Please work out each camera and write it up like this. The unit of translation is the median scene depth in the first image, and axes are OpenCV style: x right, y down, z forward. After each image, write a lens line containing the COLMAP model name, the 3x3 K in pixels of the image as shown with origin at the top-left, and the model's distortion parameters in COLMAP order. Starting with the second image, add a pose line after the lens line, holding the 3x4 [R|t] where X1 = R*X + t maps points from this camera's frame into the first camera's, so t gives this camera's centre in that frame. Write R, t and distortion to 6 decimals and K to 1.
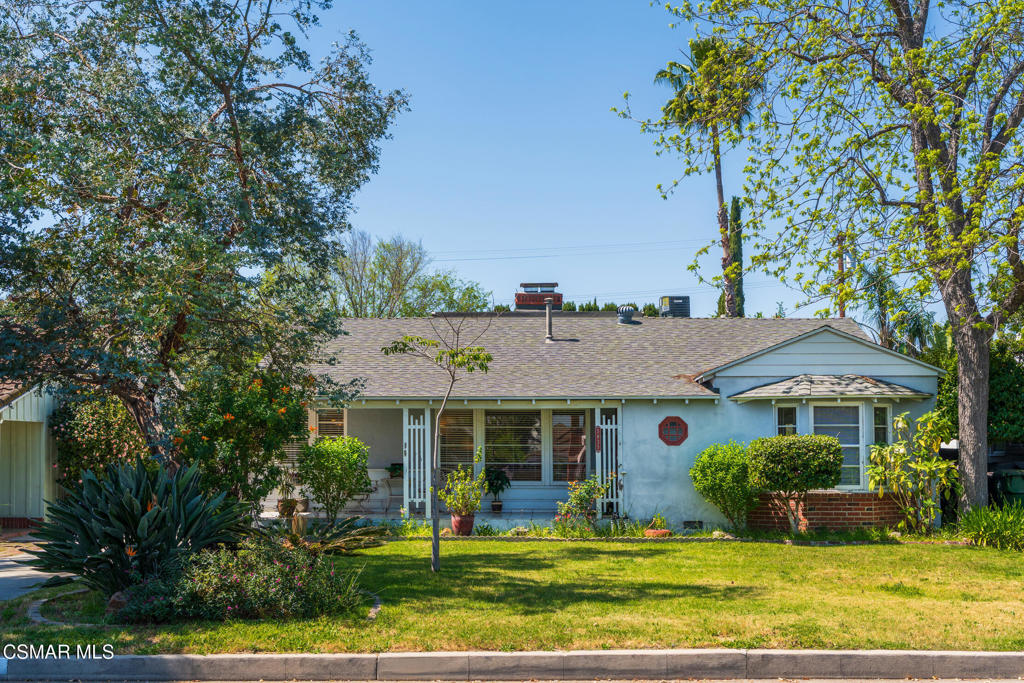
lens RADIAL K [[1172.6, 0, 512.0], [0, 1172.6, 341.5], [0, 0, 1]] dist [-0.002436, 0.010509]
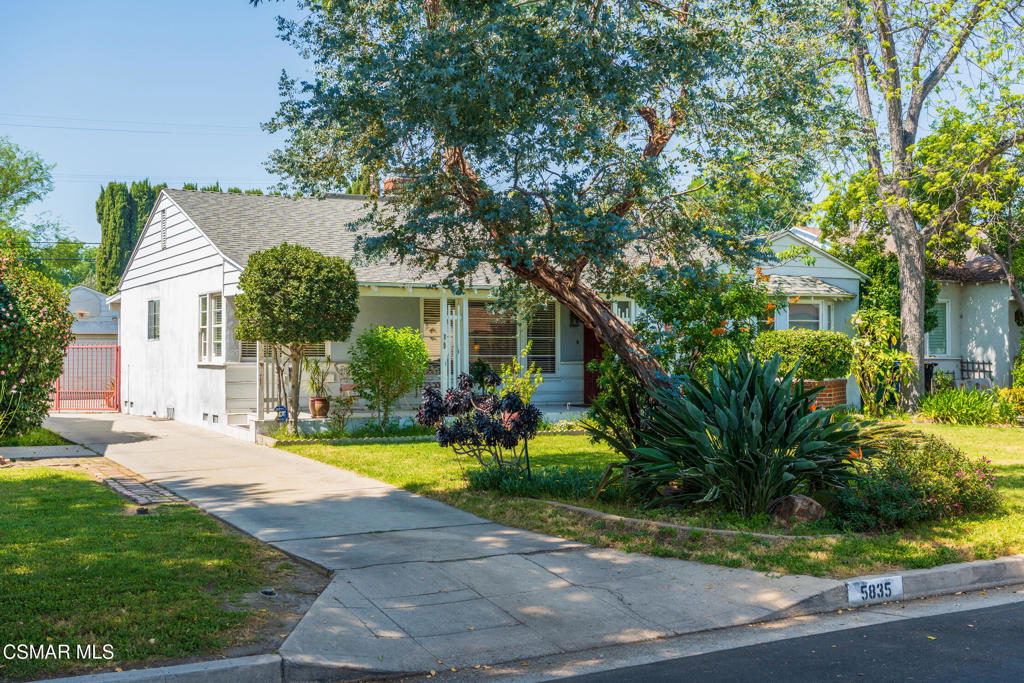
lens RADIAL K [[1172.6, 0, 512.0], [0, 1172.6, 341.5], [0, 0, 1]] dist [-0.002436, 0.010509]
pose [[0.866264, 0.001846, 0.499583, -0.509816], [-0.049354, 0.995418, 0.081901, 0.013317], [-0.497143, -0.095605, 0.862386, 0.171959]]
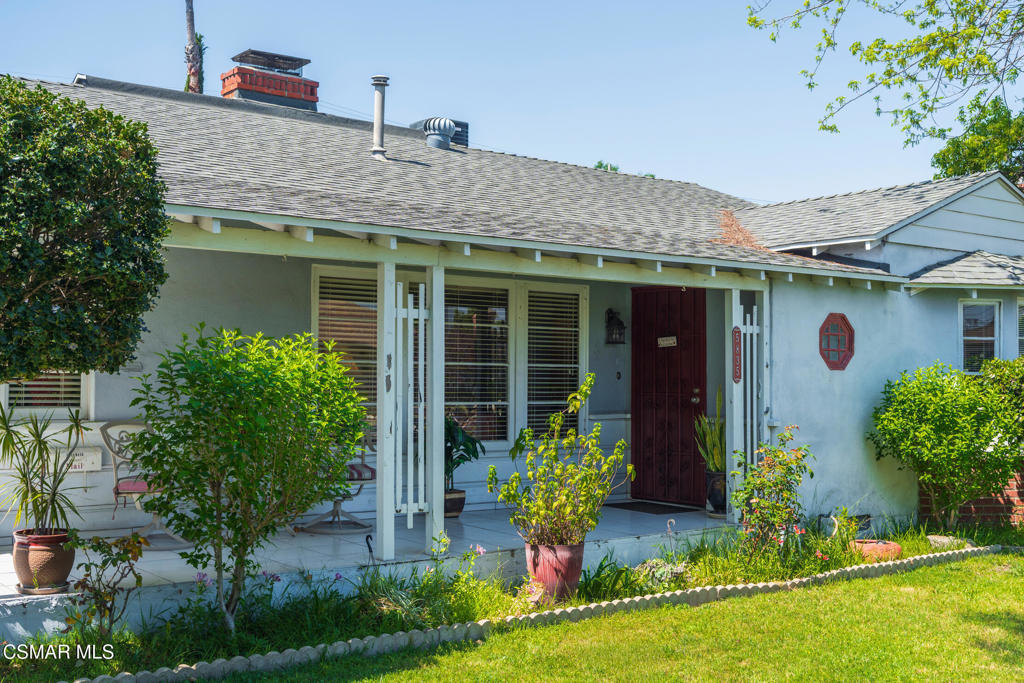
lens RADIAL K [[1172.6, 0, 512.0], [0, 1172.6, 341.5], [0, 0, 1]] dist [-0.002436, 0.010509]
pose [[0.780670, 0.025235, 0.624434, -0.291647], [-0.072205, 0.996135, 0.050015, 0.060904], [-0.620759, -0.084132, 0.779474, 0.690241]]
